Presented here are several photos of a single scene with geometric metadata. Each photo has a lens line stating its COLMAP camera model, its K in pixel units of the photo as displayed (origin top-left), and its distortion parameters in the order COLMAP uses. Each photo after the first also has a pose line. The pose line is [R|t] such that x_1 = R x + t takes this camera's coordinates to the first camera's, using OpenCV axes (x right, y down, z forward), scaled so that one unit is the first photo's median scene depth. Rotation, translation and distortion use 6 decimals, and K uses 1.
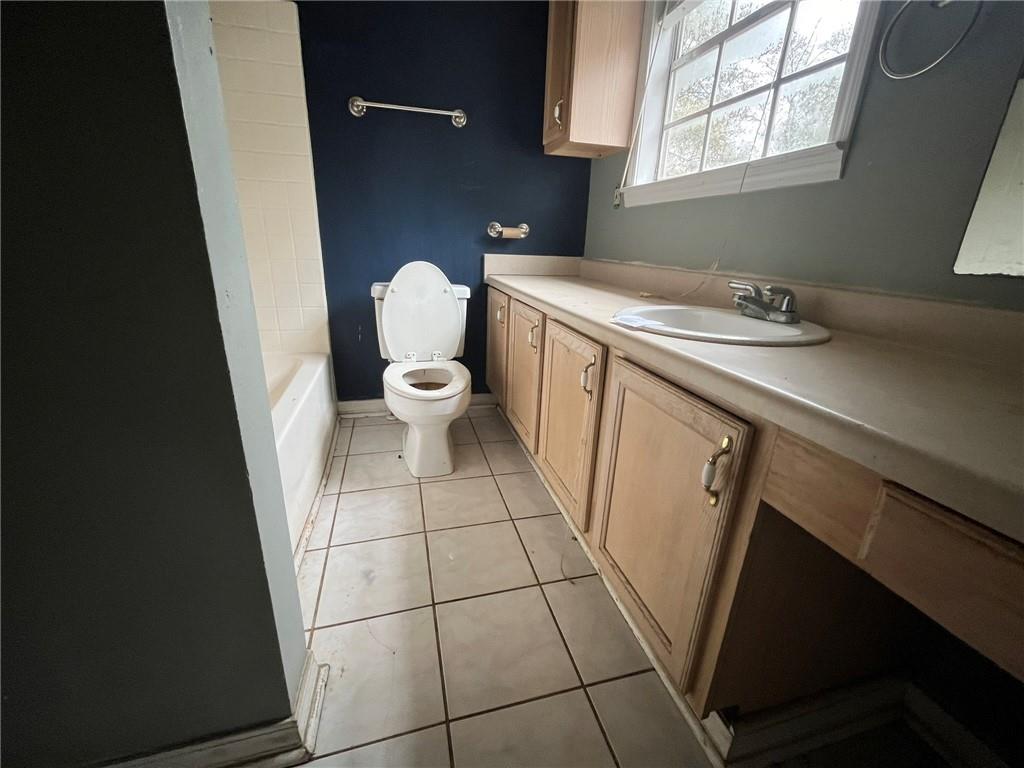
lens RADIAL K [[418.1, 0, 511.7], [0, 418.1, 383.5], [0, 0, 1]] dist [-0.000685, 0.000958]
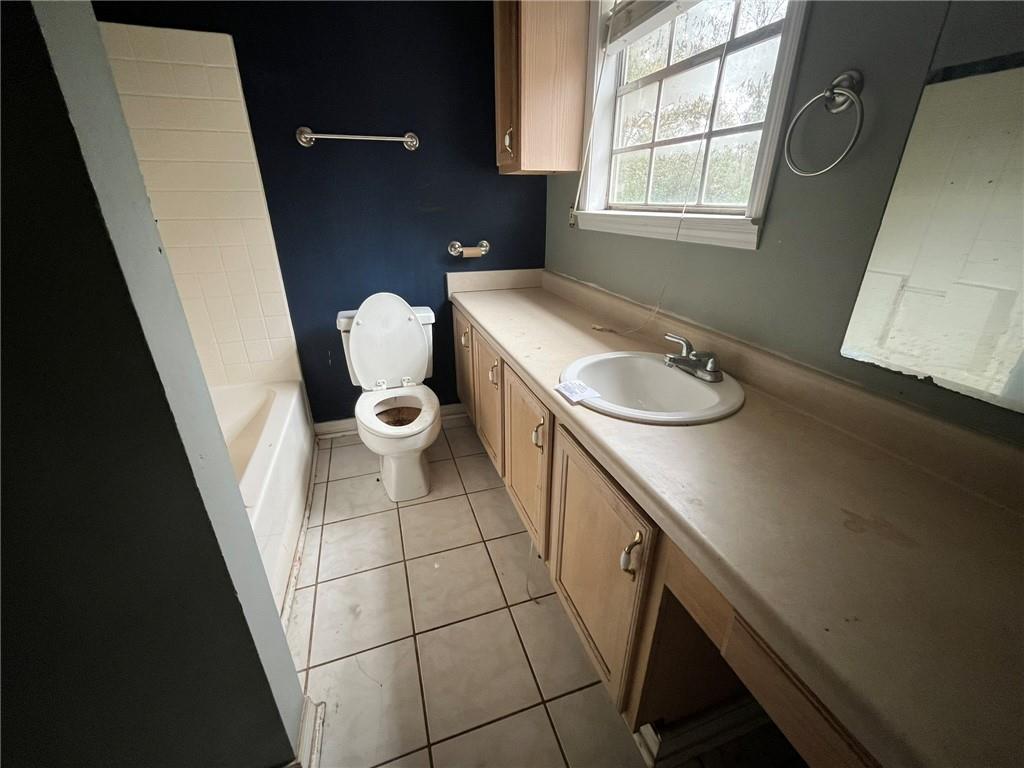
lens RADIAL K [[418.1, 0, 512.3], [0, 418.1, 382.3], [0, 0, 1]] dist [-0.000685, 0.000958]
pose [[0.997573, -0.056076, 0.041283, 0.060133], [0.052246, 0.994694, 0.088625, -0.207008], [-0.046033, -0.086253, 0.995209, -0.072021]]
